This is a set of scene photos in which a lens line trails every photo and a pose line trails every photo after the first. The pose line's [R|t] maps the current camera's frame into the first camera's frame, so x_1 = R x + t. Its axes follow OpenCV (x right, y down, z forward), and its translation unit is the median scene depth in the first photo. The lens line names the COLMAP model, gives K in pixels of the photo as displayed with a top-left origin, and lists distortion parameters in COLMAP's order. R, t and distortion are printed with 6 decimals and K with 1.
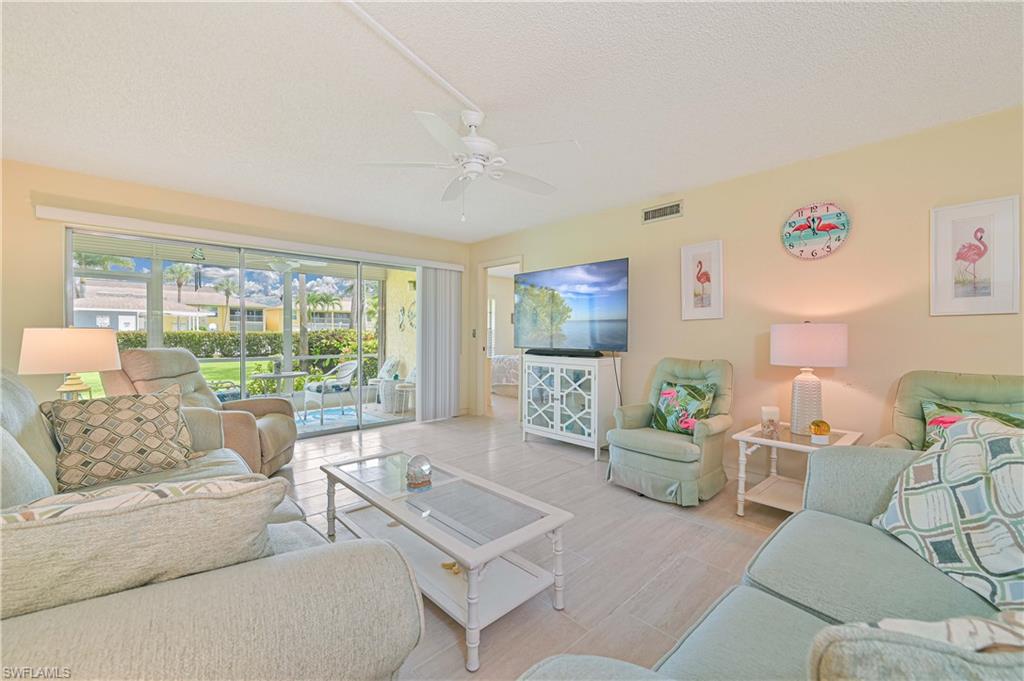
lens RADIAL K [[411.2, 0, 512.0], [0, 411.2, 340.5], [0, 0, 1]] dist [-0.000849, -0.000017]
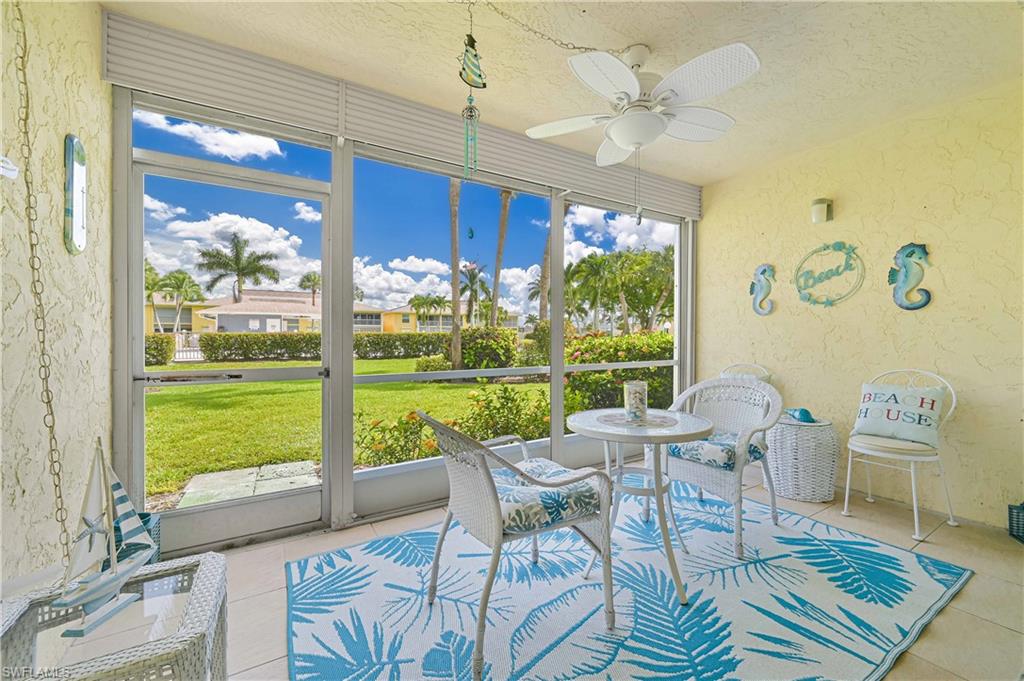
lens RADIAL K [[402.9, 0, 515.9], [0, 402.9, 335.9], [0, 0, 1]] dist [-0.000817, -0.000035]
pose [[0.977954, -0.007779, -0.208677, -0.123706], [0.004750, 0.999876, -0.015014, 0.002130], [0.208768, 0.013691, 0.977869, 0.130486]]
